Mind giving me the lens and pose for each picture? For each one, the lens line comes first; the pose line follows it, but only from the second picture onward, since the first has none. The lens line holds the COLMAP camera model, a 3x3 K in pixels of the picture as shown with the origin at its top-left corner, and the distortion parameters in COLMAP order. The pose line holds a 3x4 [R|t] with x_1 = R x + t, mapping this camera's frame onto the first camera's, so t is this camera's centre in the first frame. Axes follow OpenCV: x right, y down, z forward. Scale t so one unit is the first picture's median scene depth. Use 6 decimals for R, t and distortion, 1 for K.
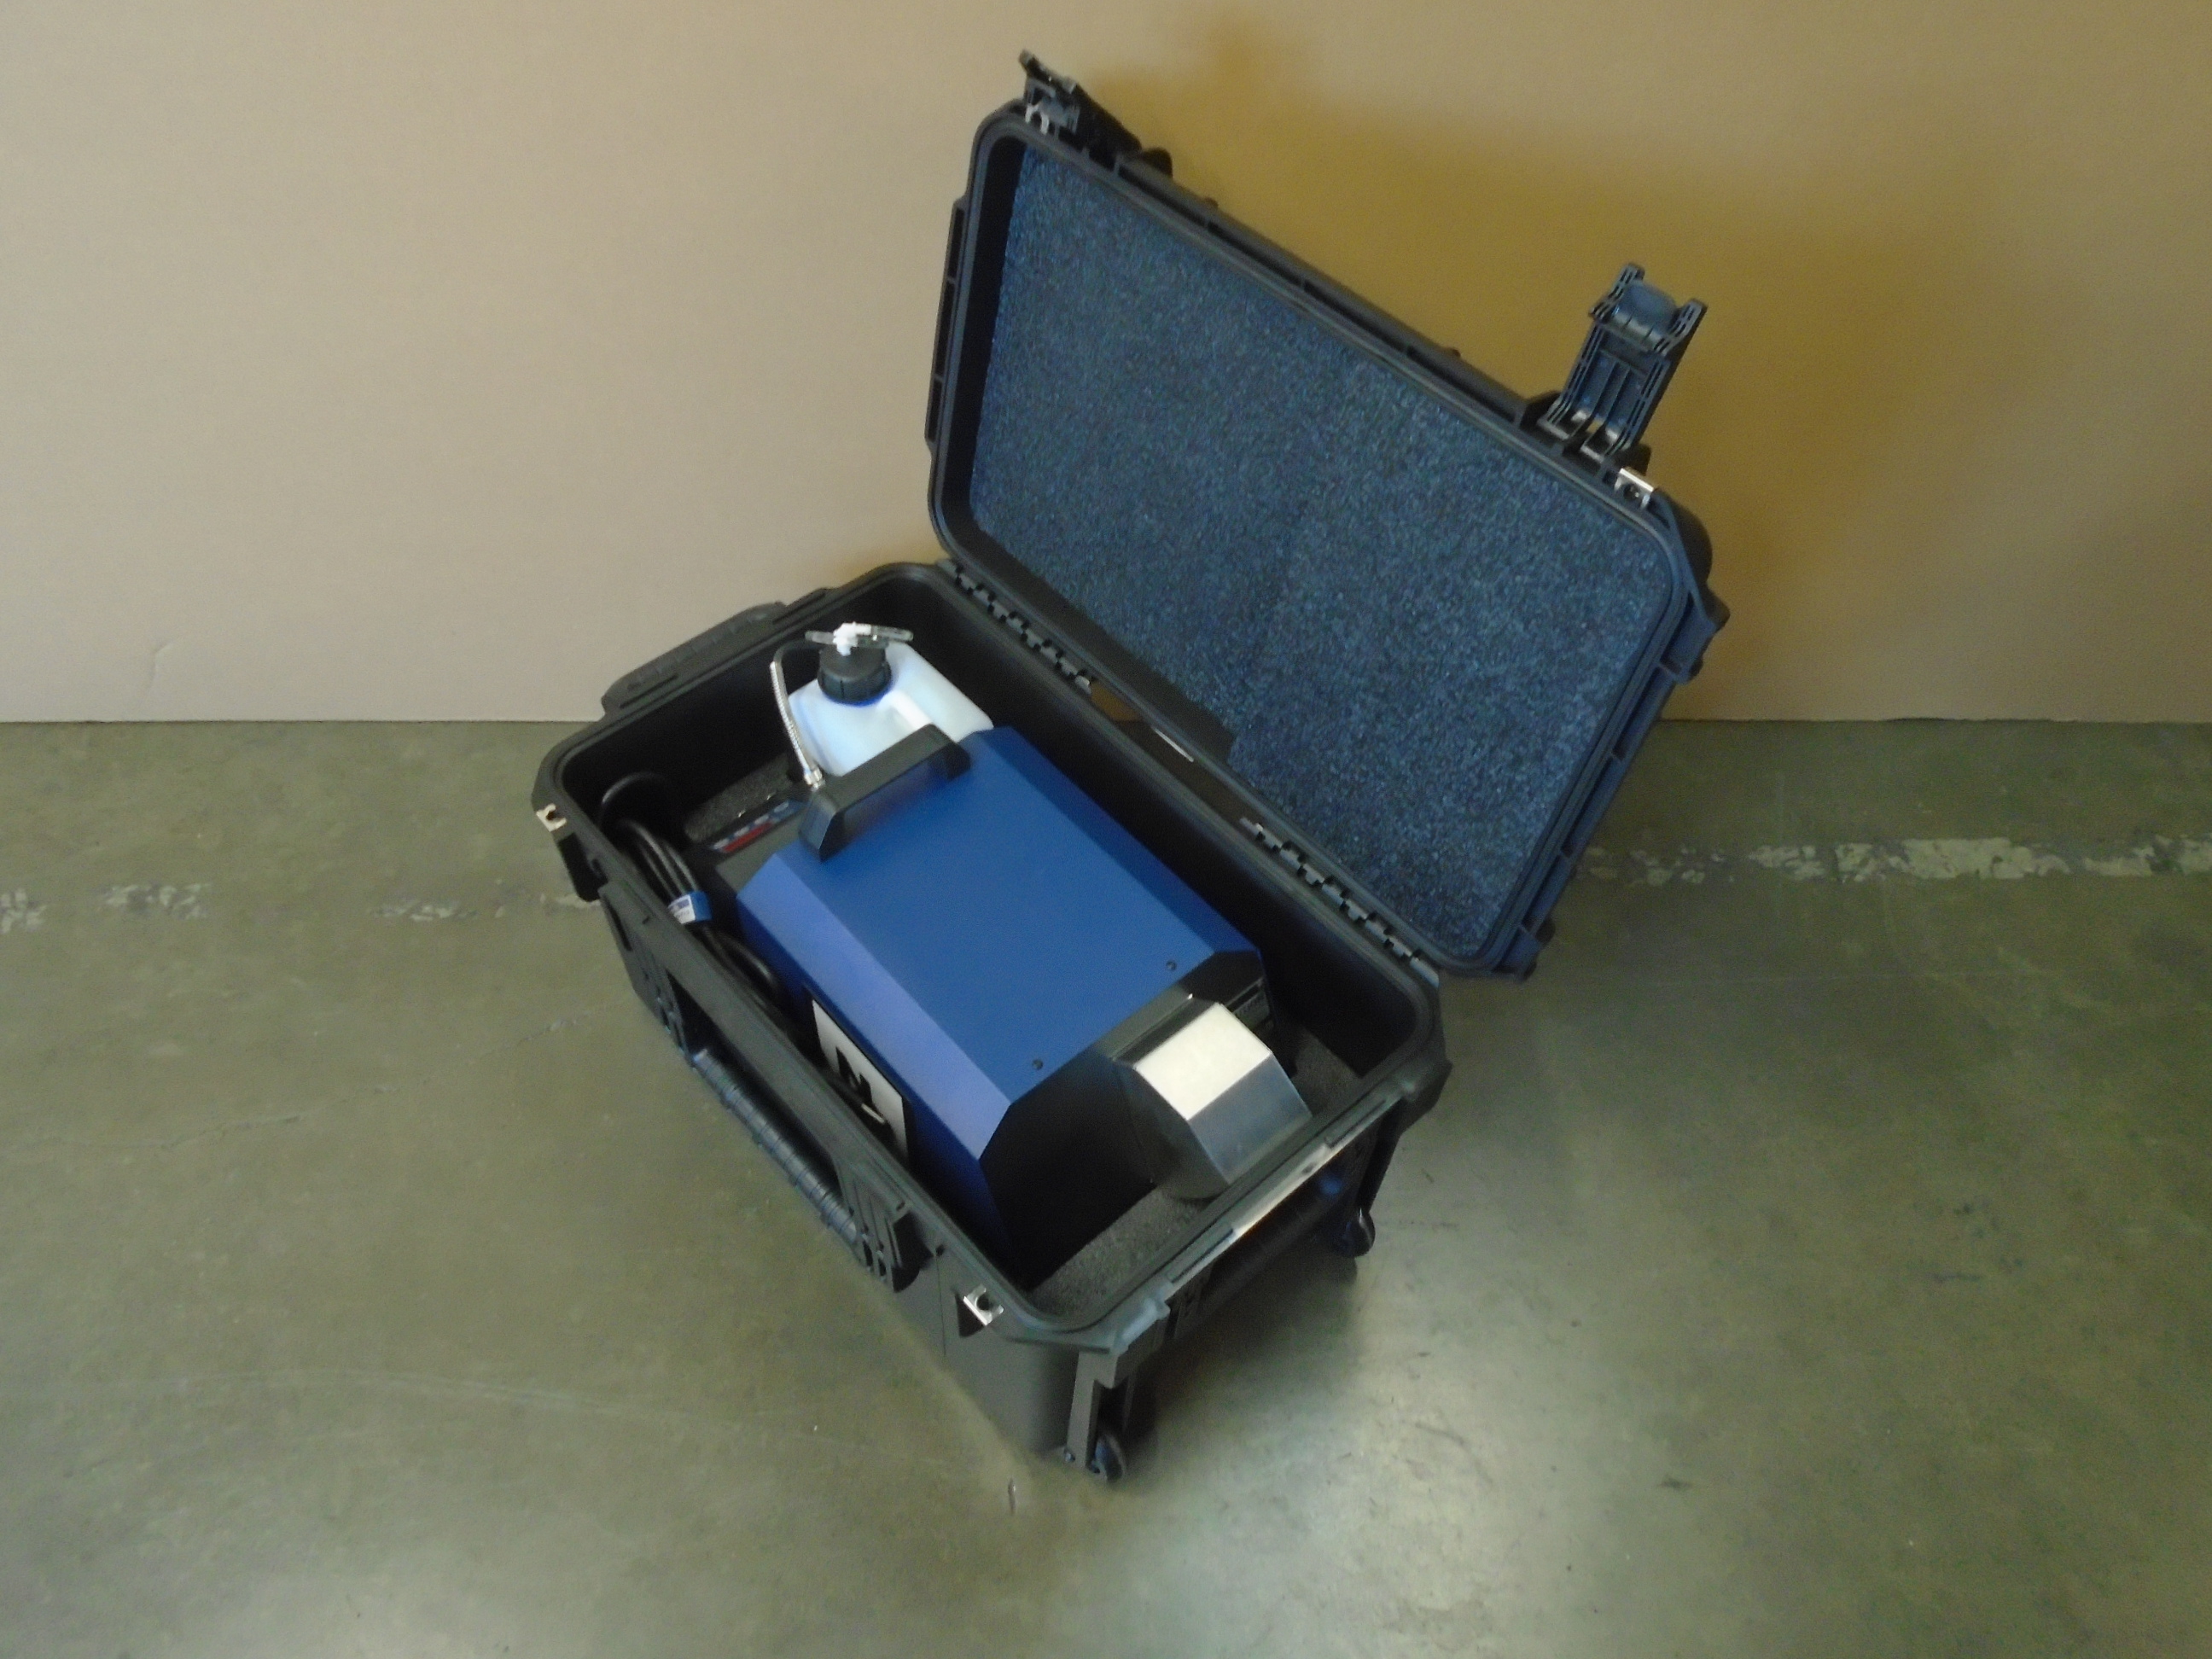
lens RADIAL K [[1667.4, 0, 1105.8], [0, 1667.4, 825.6], [0, 0, 1]] dist [-0.012259, 0.006106]
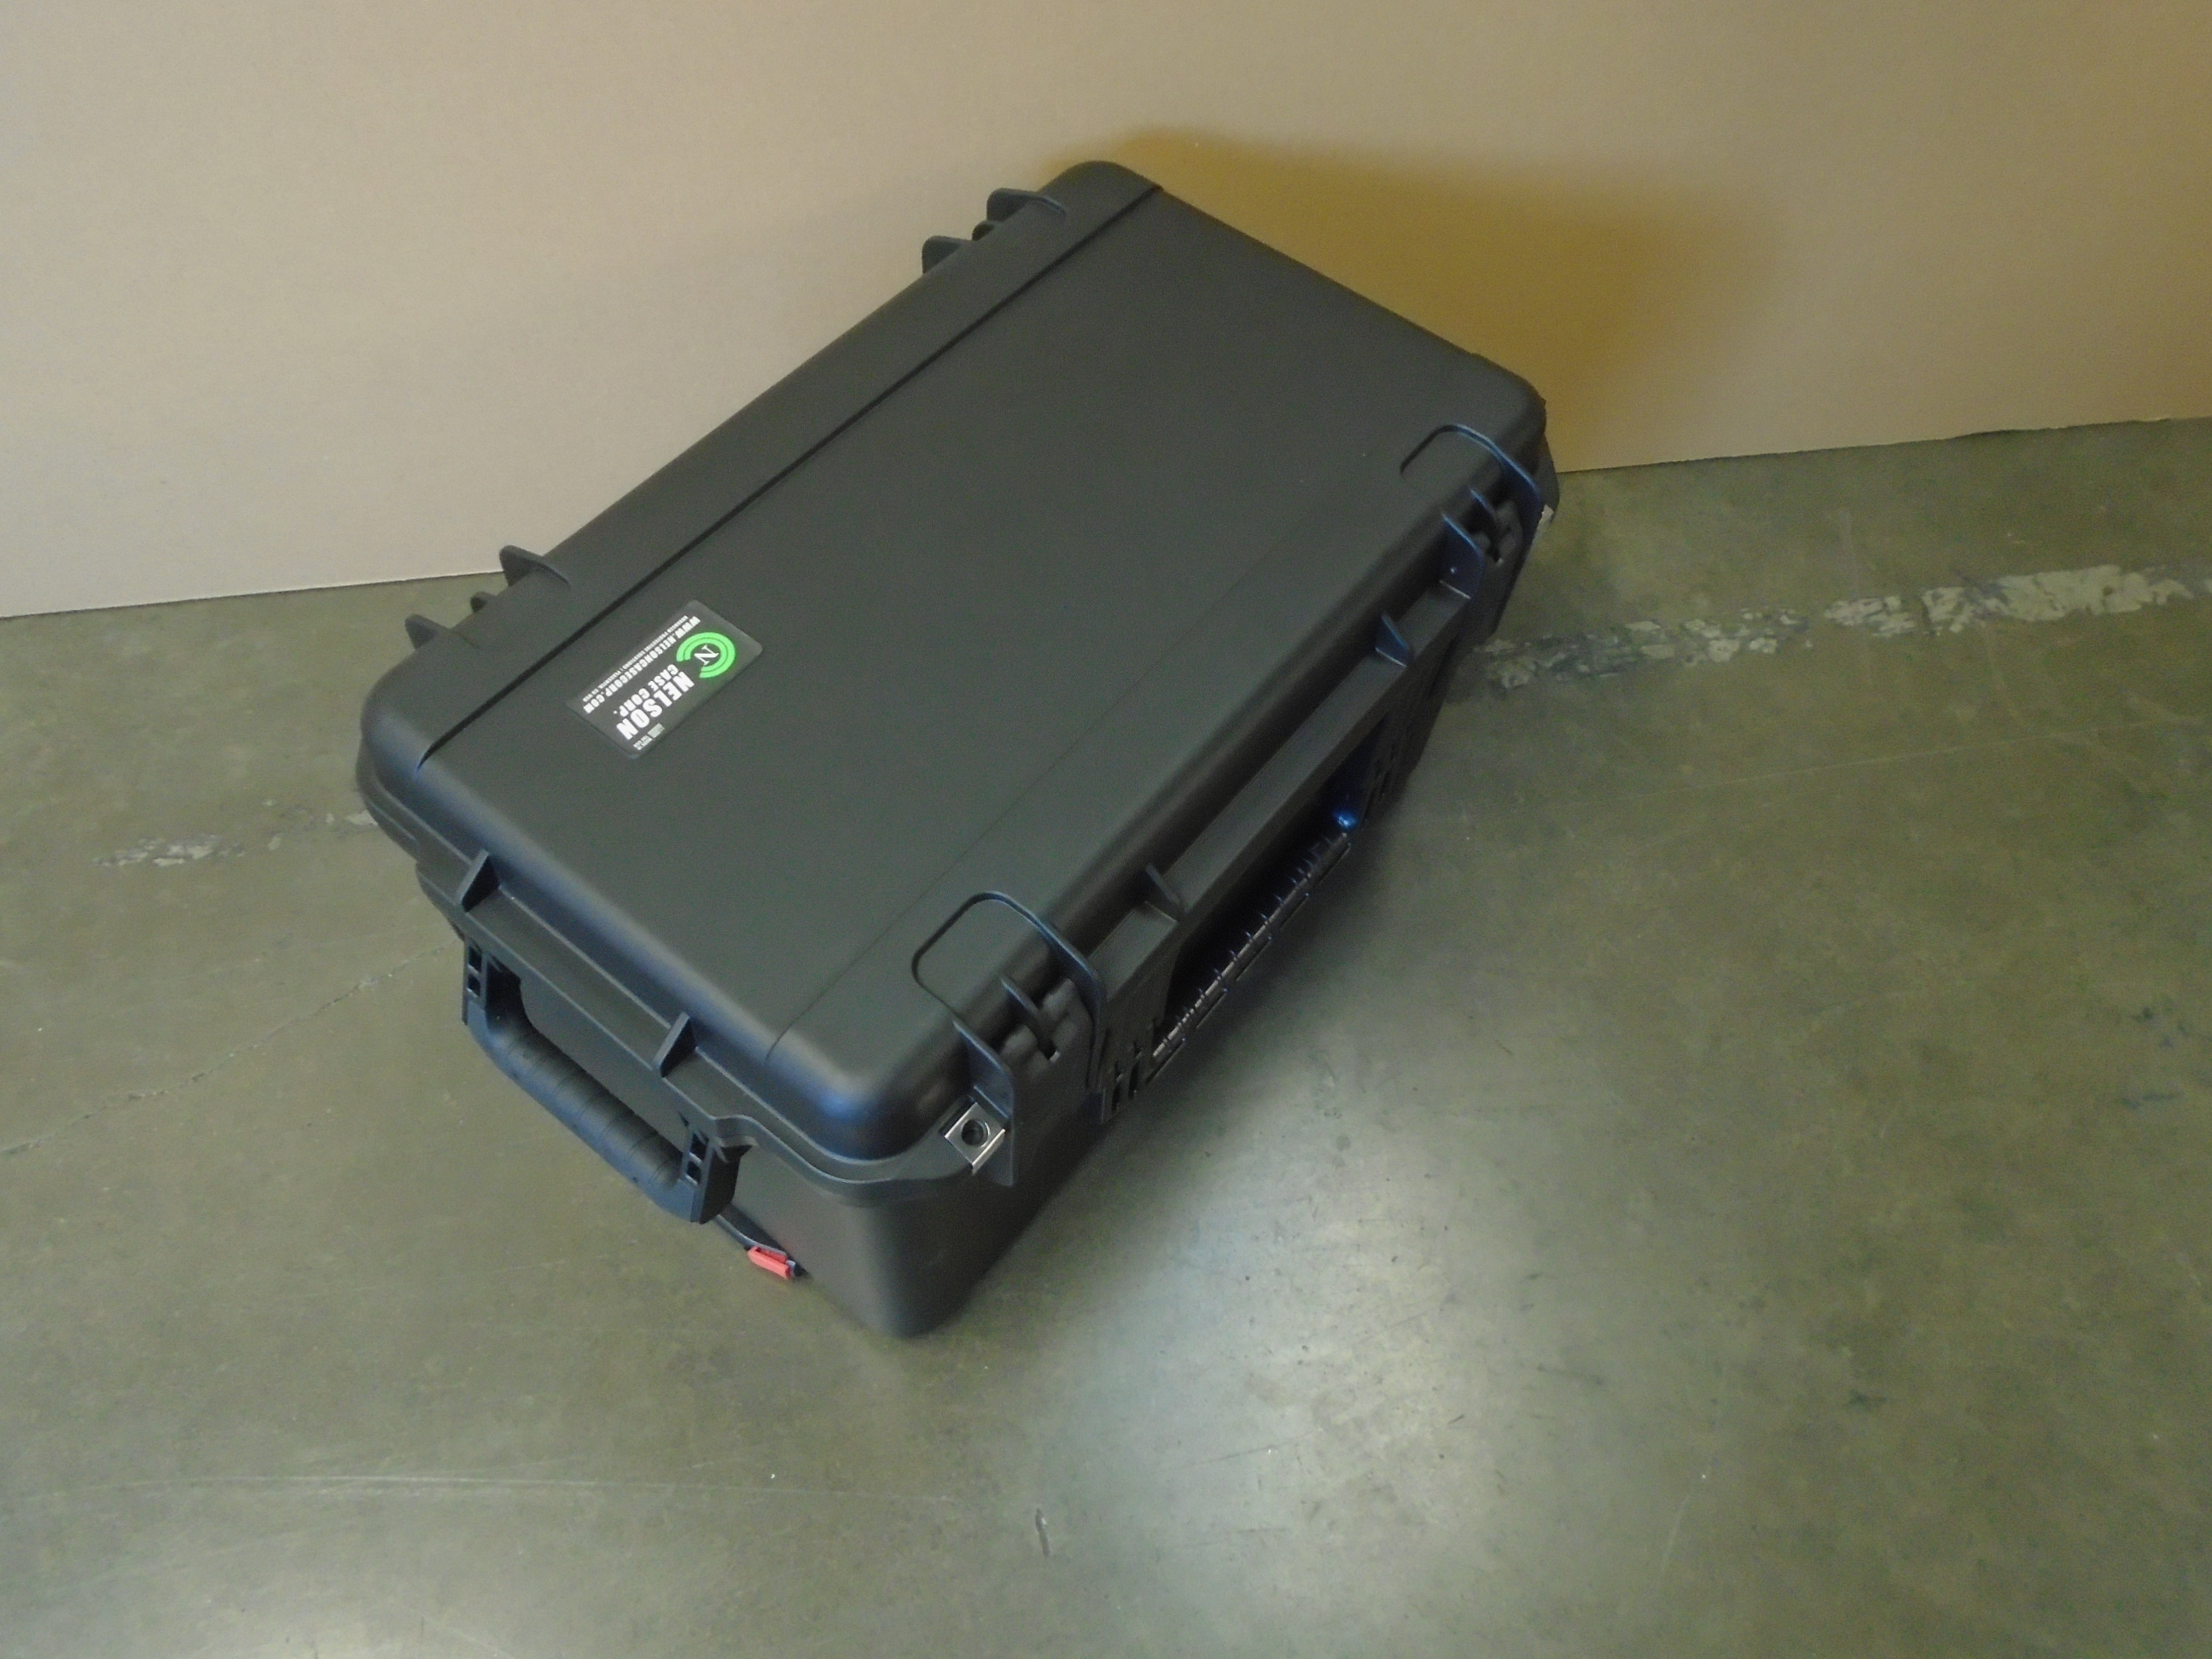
lens RADIAL K [[1667.4, 0, 1103.1], [0, 1667.4, 822.0], [0, 0, 1]] dist [-0.012259, 0.006106]
pose [[0.992190, -0.104830, 0.067602, -0.041058], [0.098214, 0.990648, 0.094711, 0.008264], [-0.076898, -0.087332, 0.993207, 0.236992]]
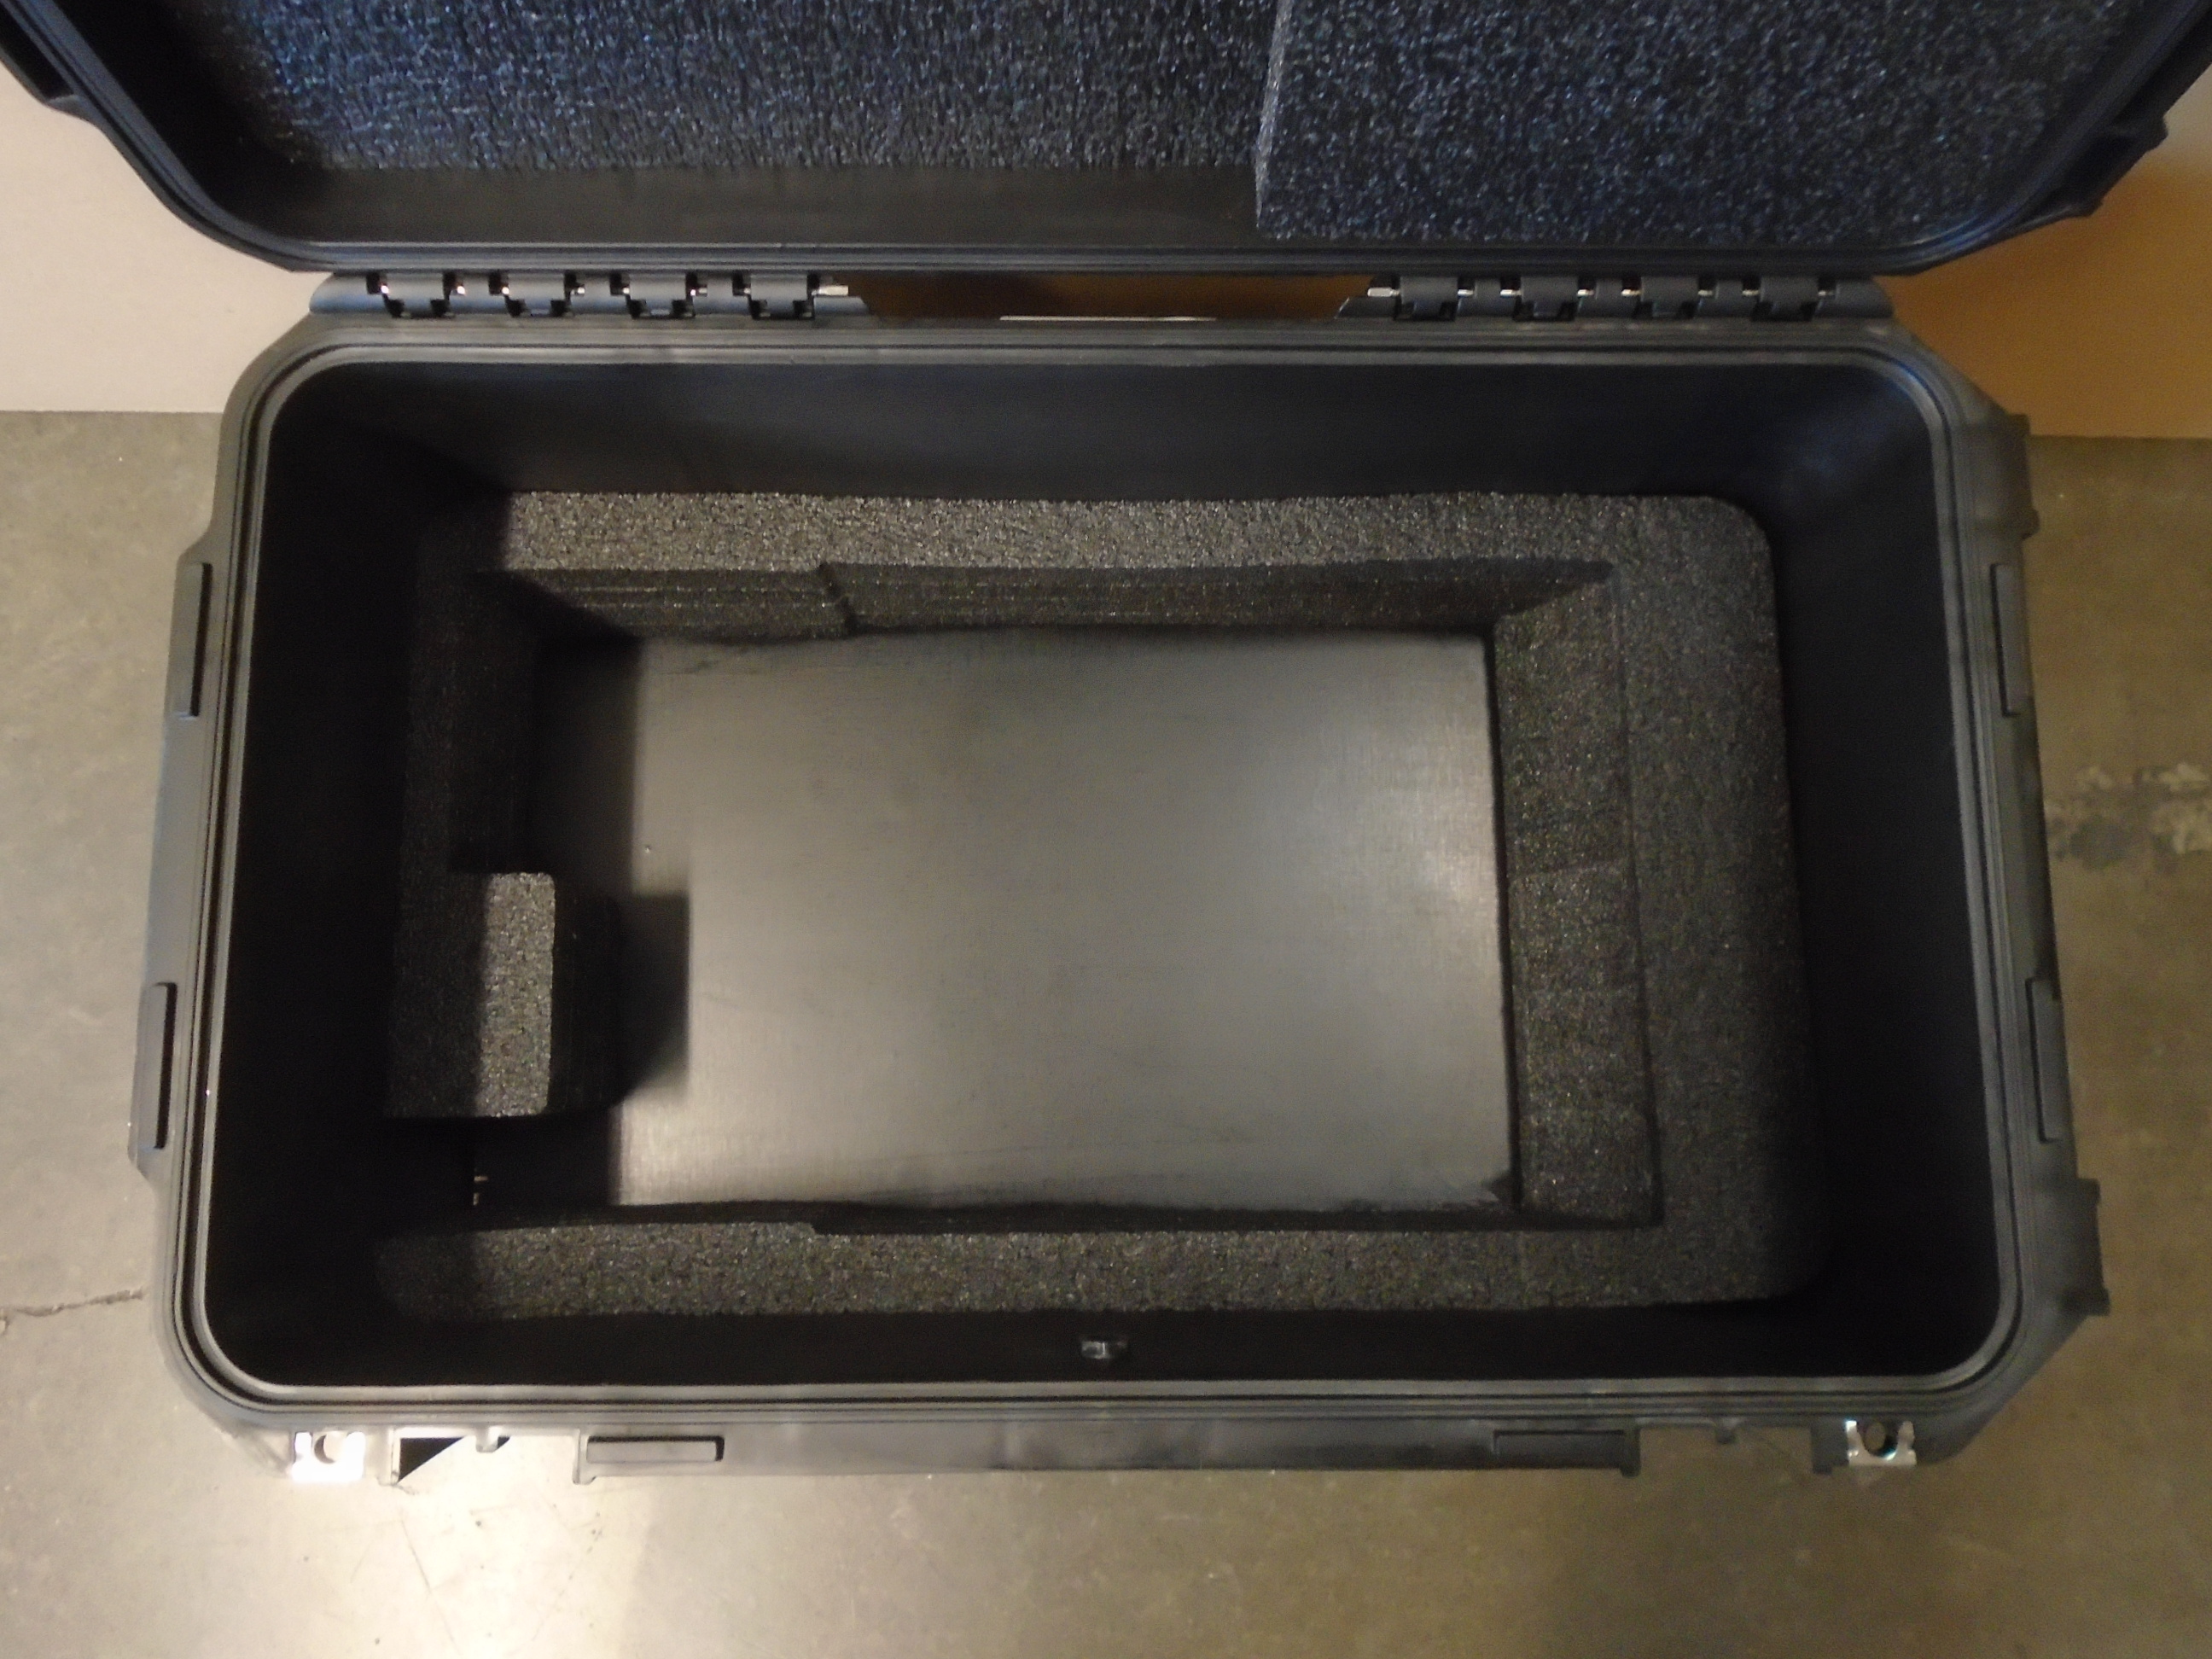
lens RADIAL K [[1667.4, 0, 1096.8], [0, 1667.4, 764.3], [0, 0, 1]] dist [-0.012259, 0.006106]
pose [[0.998552, 0.040584, -0.035323, -0.132060], [-0.018303, 0.873599, 0.486303, -0.282684], [0.050595, -0.484952, 0.873076, 0.604670]]
